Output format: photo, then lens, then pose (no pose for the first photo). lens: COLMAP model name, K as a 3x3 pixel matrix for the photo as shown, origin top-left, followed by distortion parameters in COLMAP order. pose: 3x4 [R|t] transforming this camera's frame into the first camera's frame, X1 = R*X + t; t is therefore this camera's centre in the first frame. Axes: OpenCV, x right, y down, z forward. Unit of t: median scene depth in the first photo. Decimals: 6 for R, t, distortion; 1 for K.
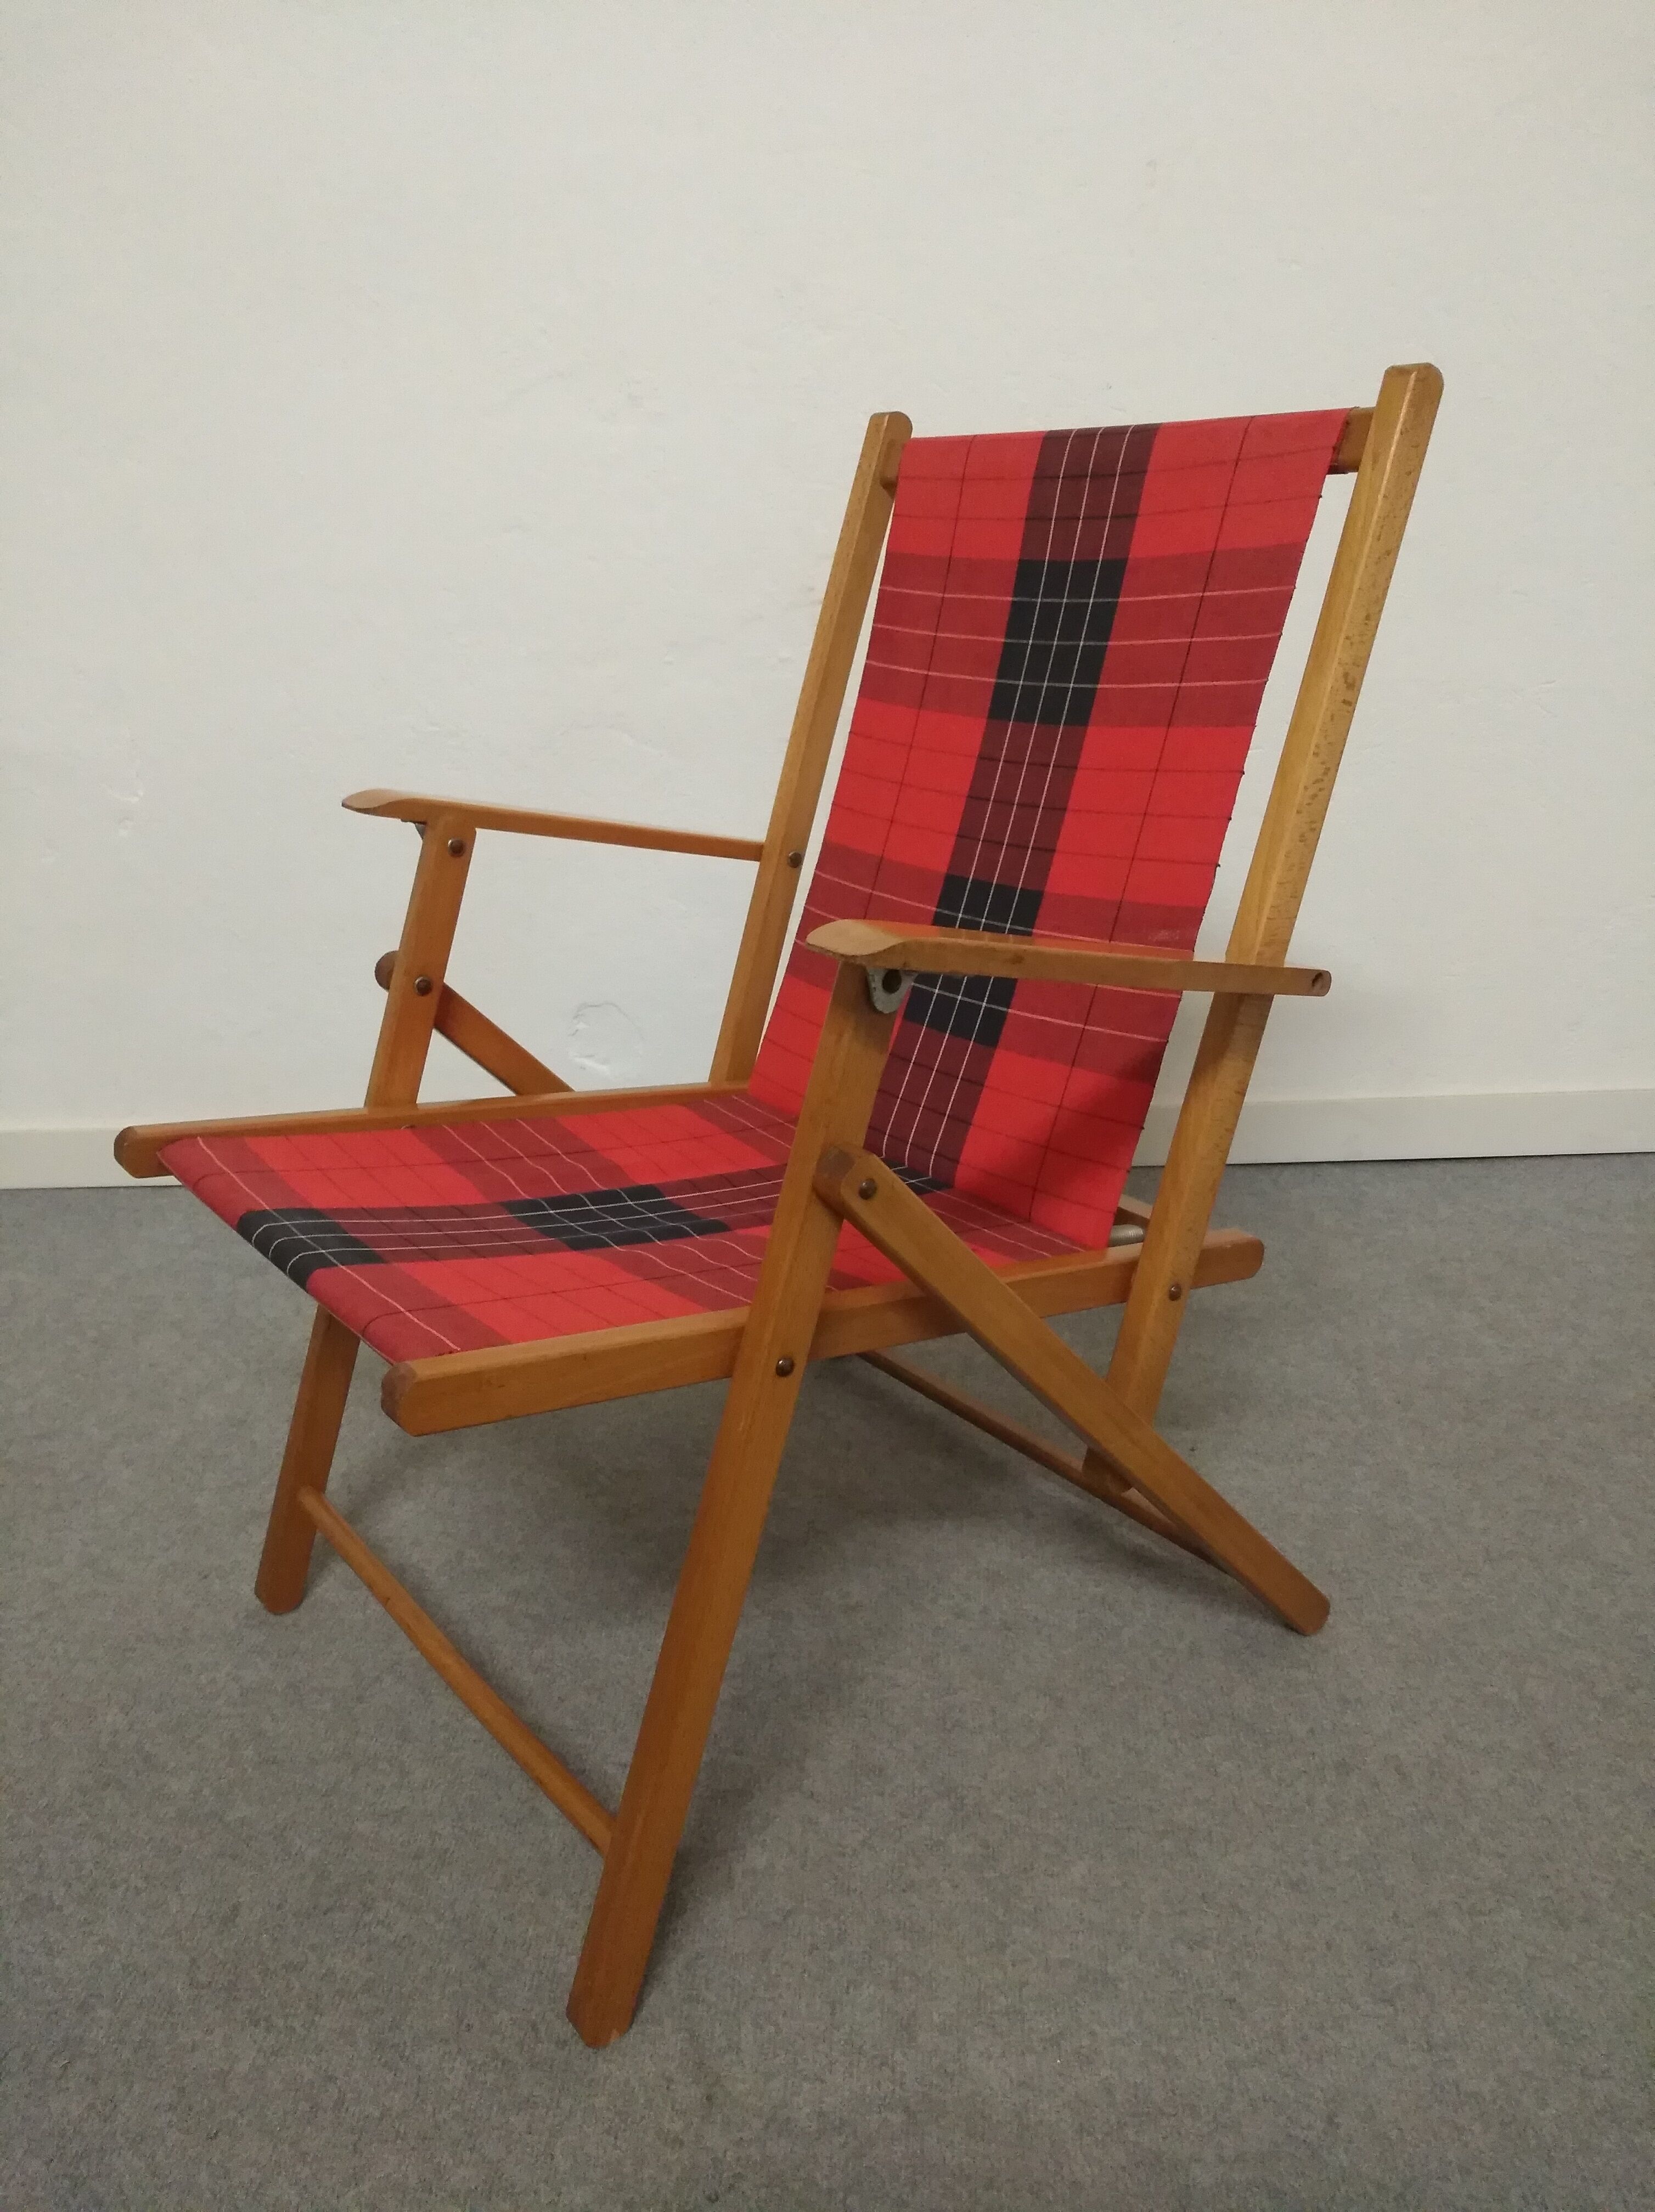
lens RADIAL K [[1696.3, 0, 827.5], [0, 1696.3, 1106.0], [0, 0, 1]] dist [-0.016543, 0.037777]
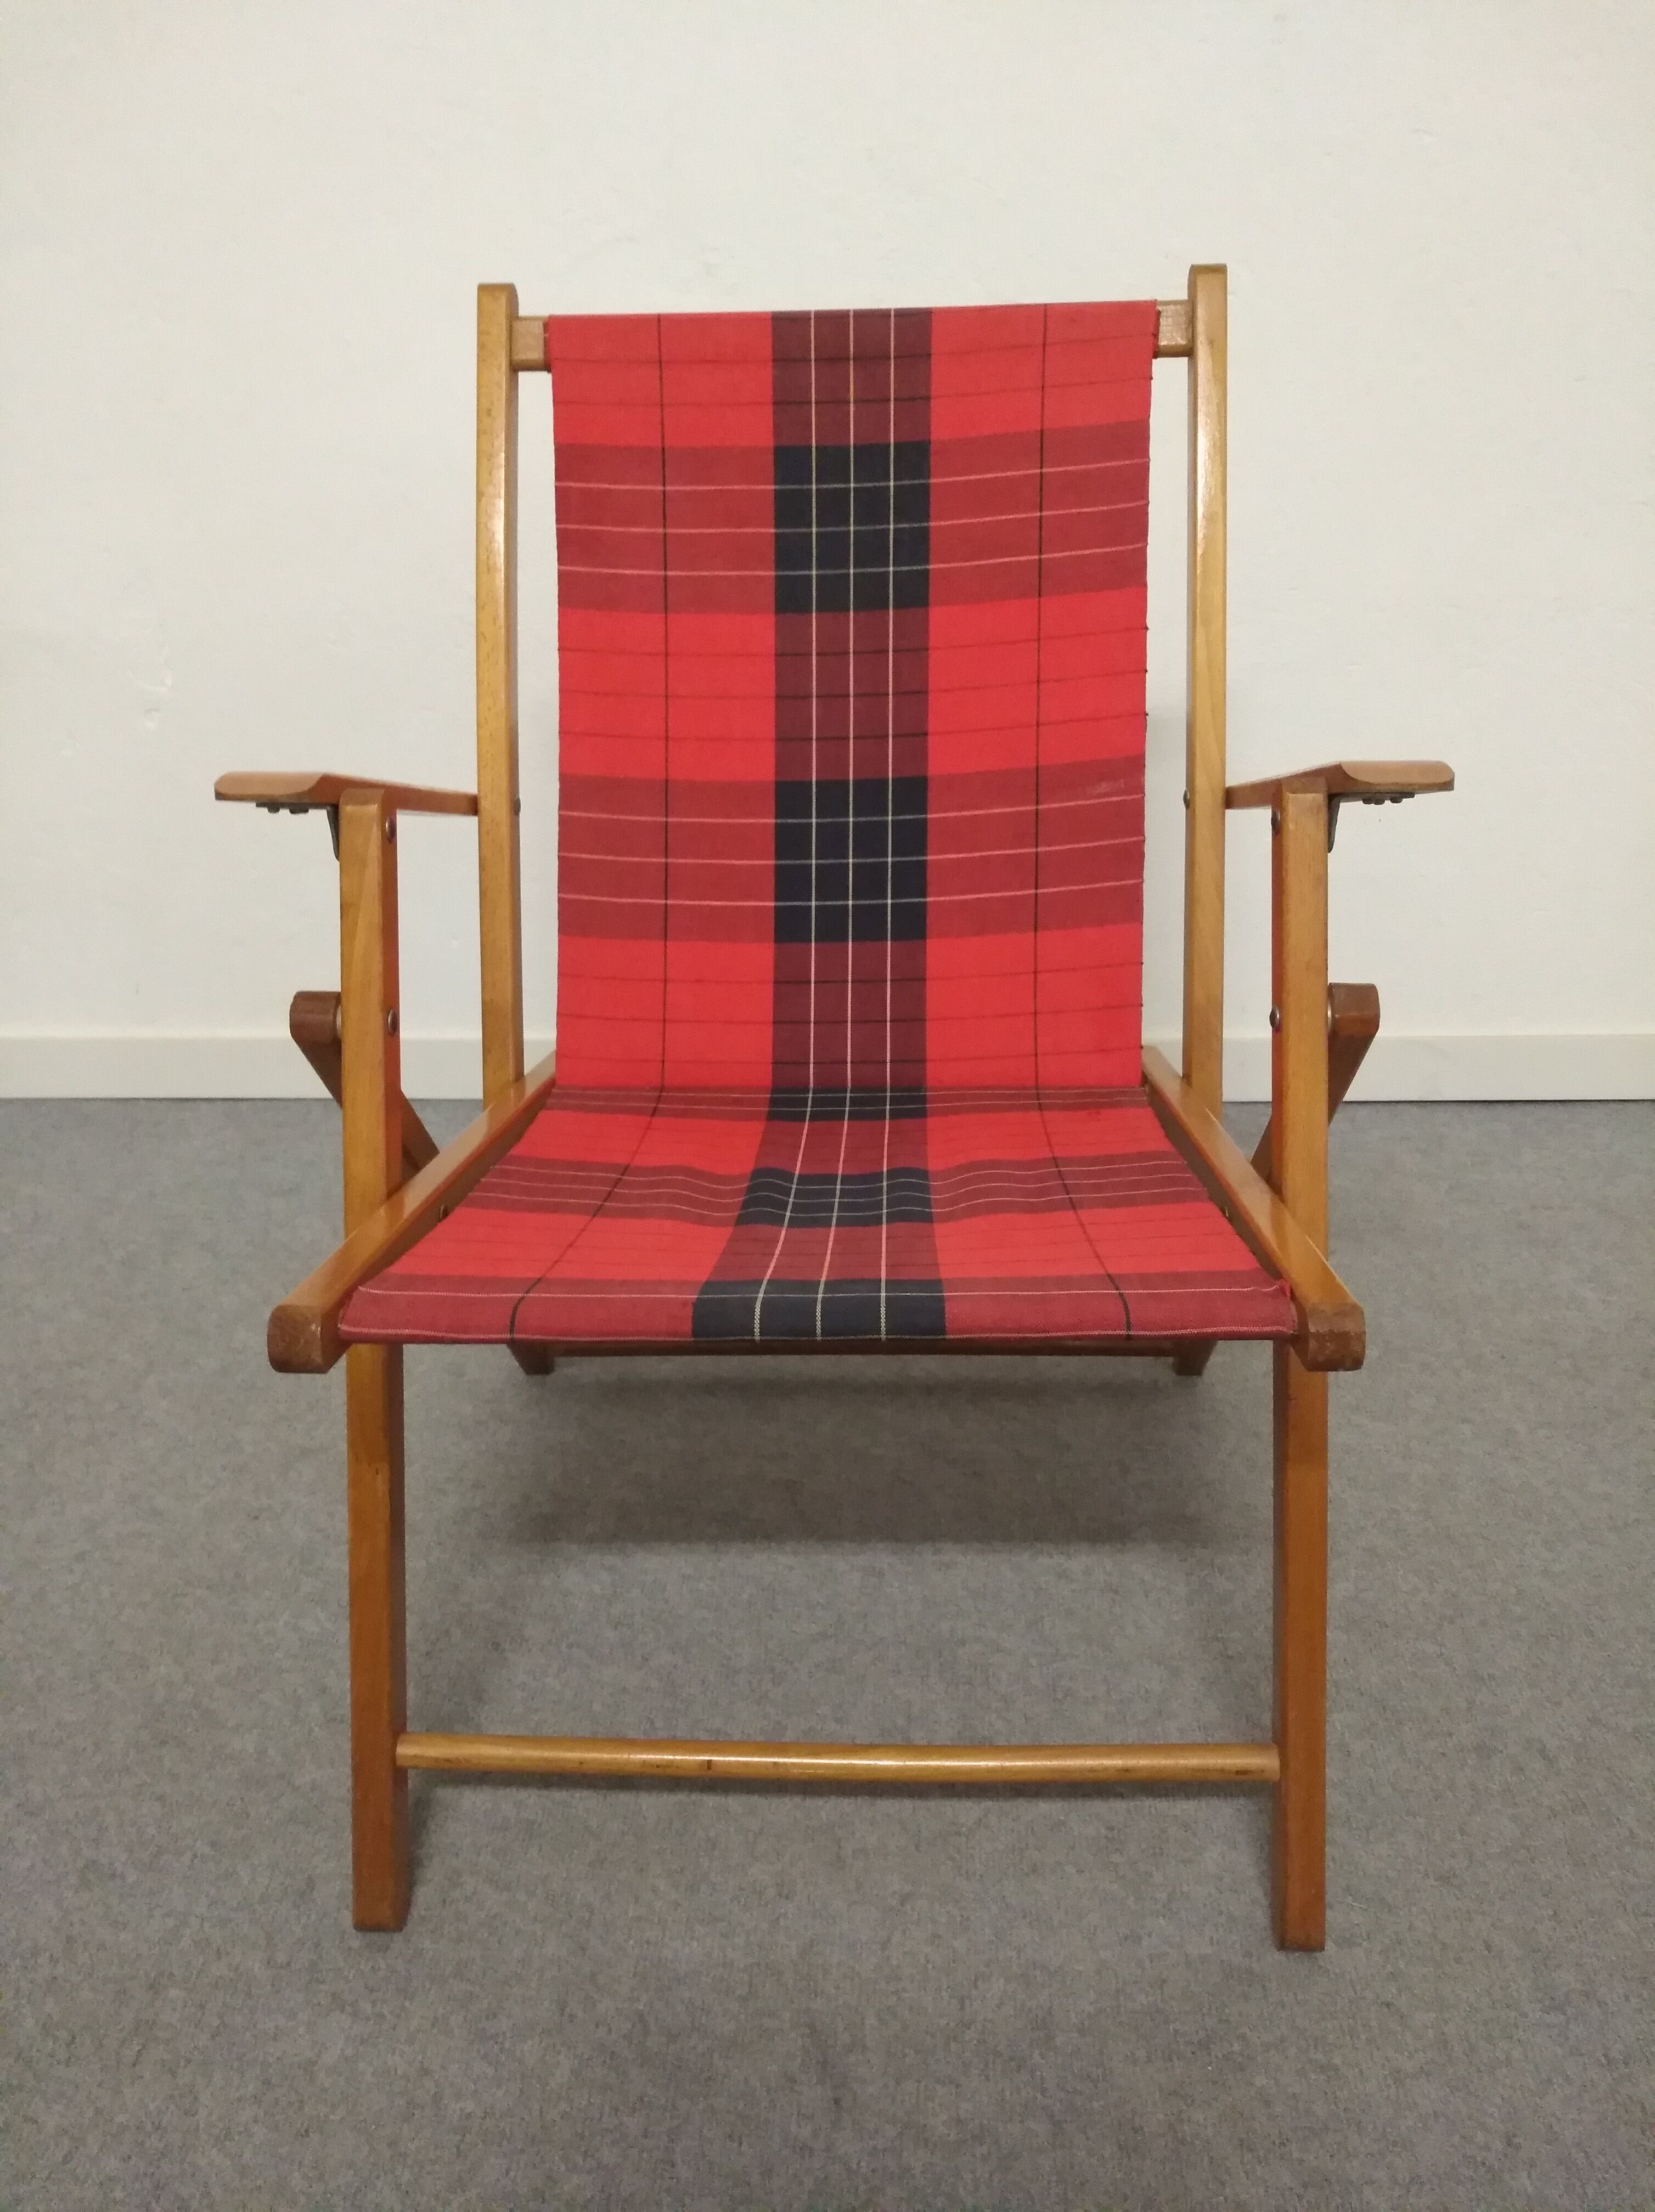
lens RADIAL K [[1696.3, 0, 827.5], [0, 1696.3, 1106.0], [0, 0, 1]] dist [-0.016543, 0.037777]
pose [[0.999671, 0.022378, 0.012566, -0.087079], [-0.022948, 0.998621, 0.047215, -0.004348], [-0.011492, -0.047488, 0.998806, 0.084162]]
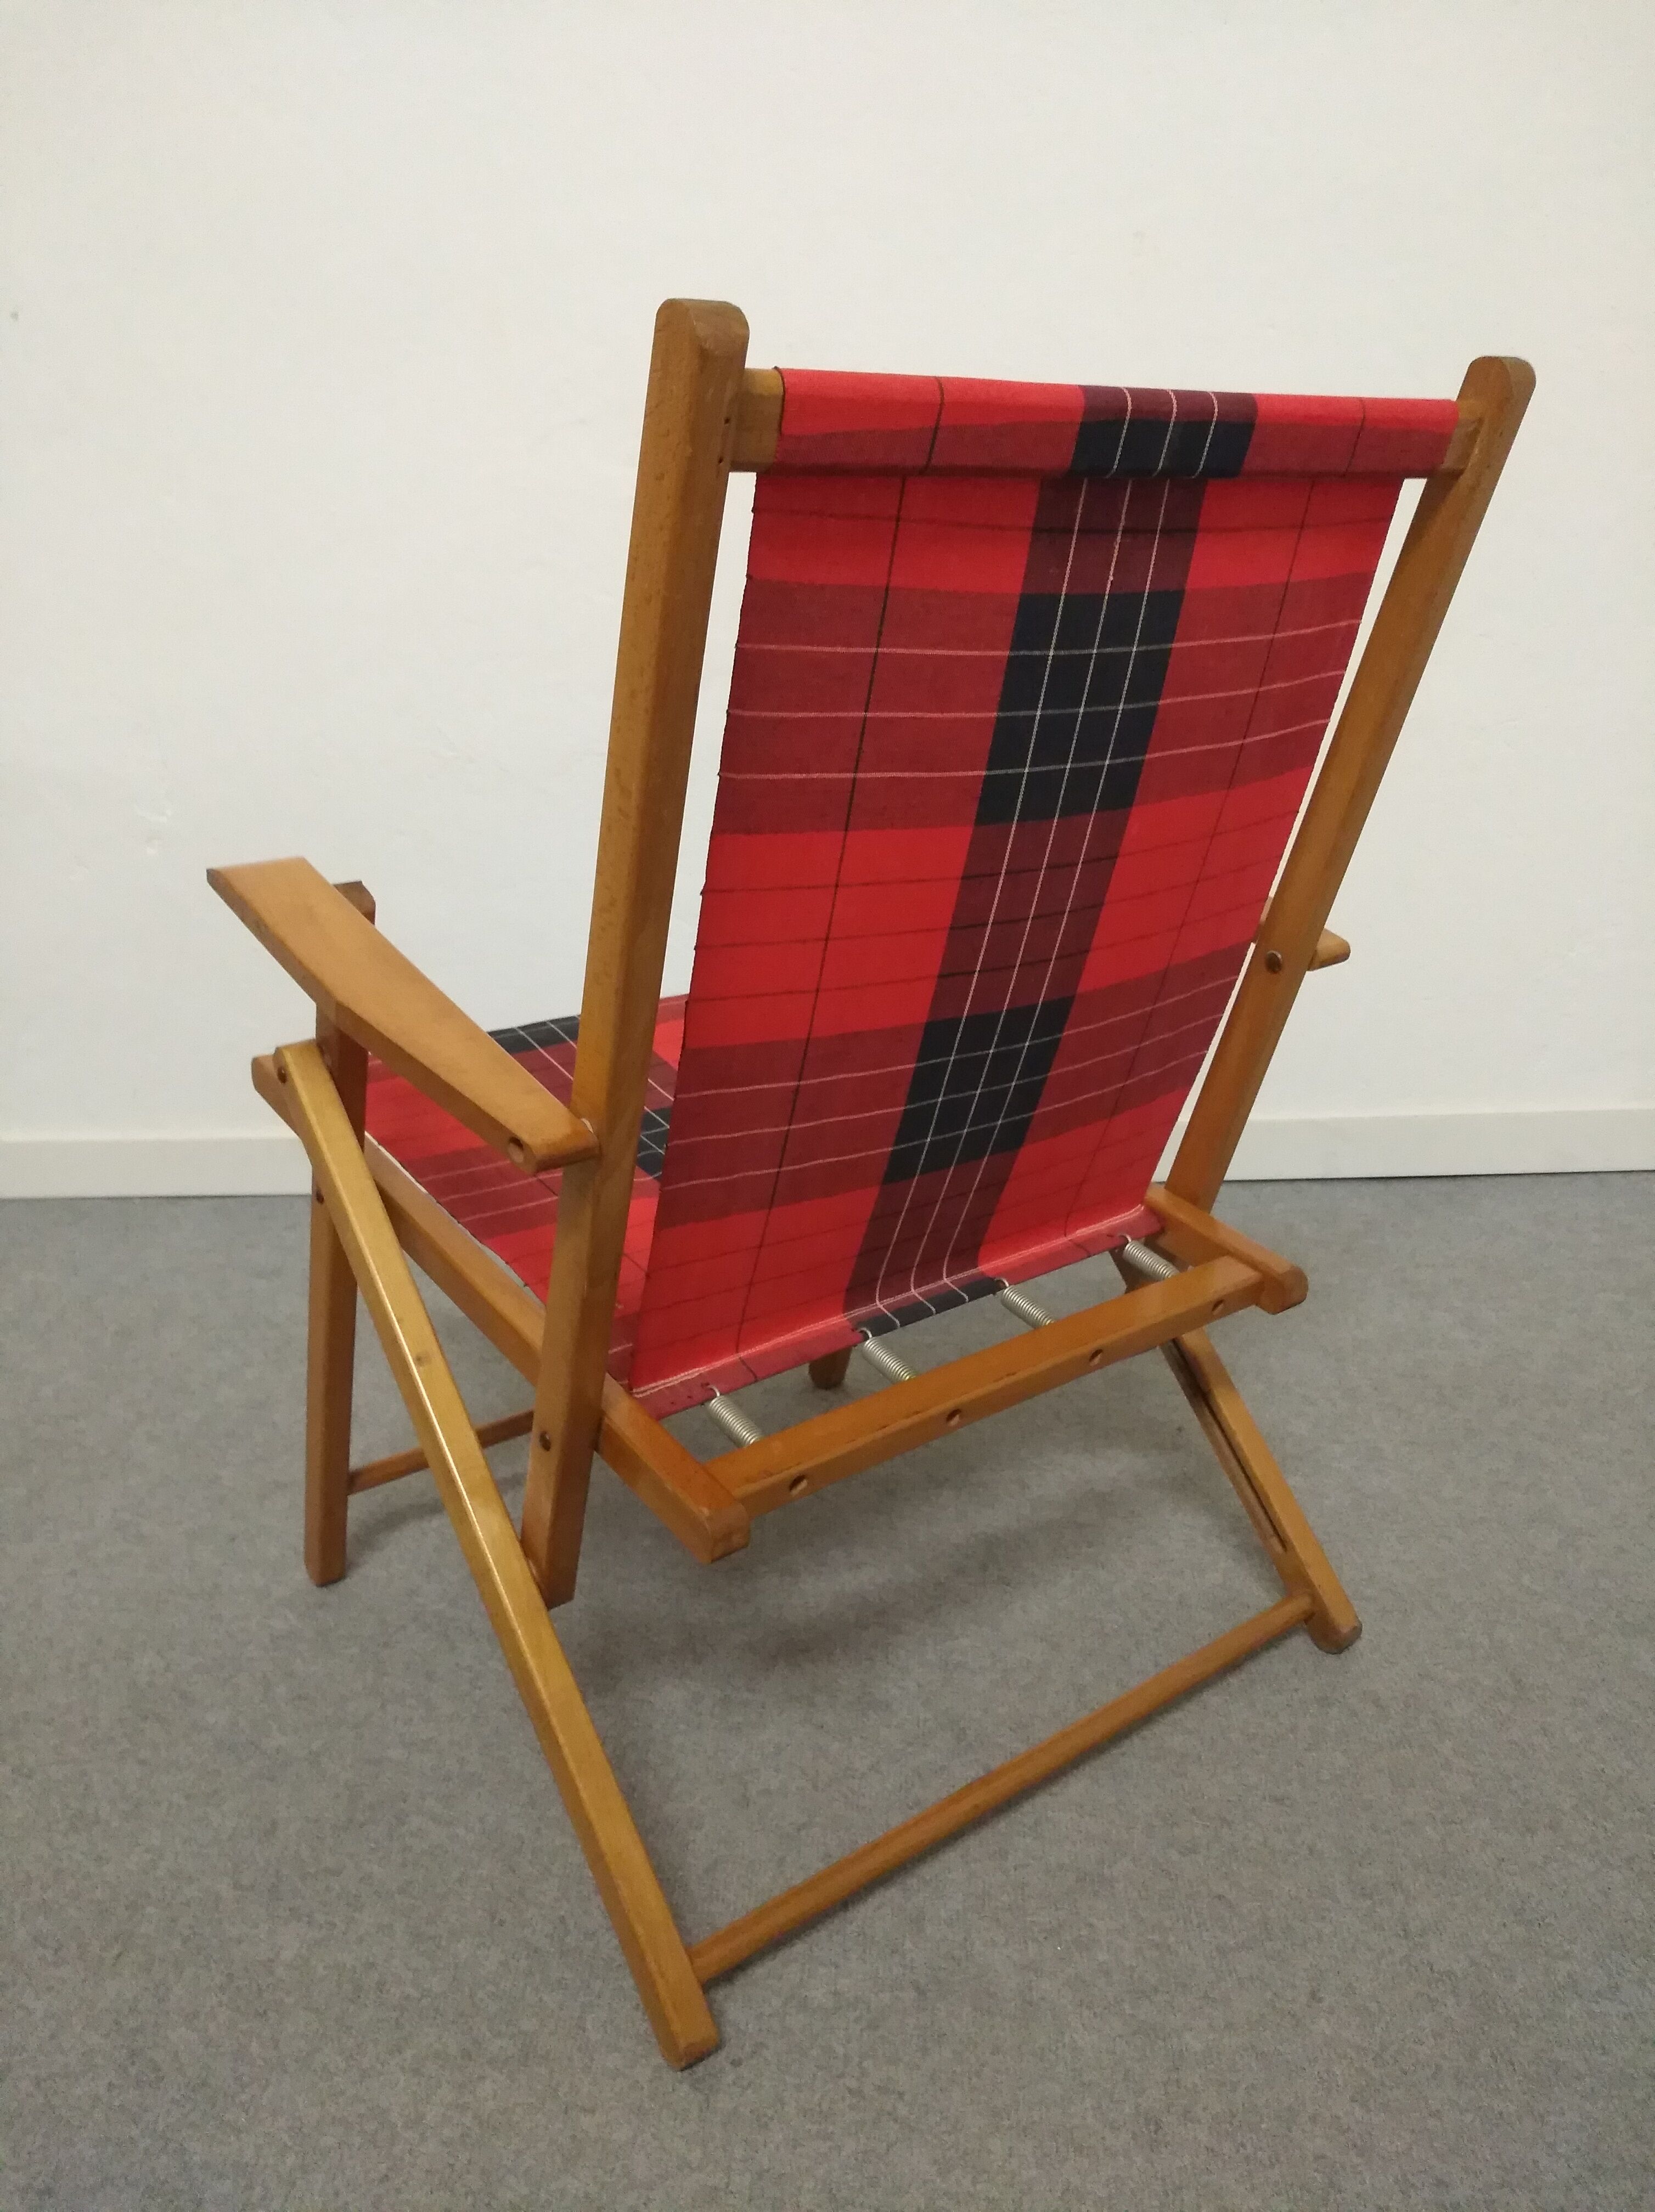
lens RADIAL K [[1706.2, 0, 827.5], [0, 1706.2, 1106.0], [0, 0, 1]] dist [-0.032923, 0.056468]
pose [[0.999875, 0.009095, 0.012968, -0.024608], [-0.008495, 0.998921, -0.045649, 0.076019], [-0.013370, 0.045533, 0.998873, -0.077761]]
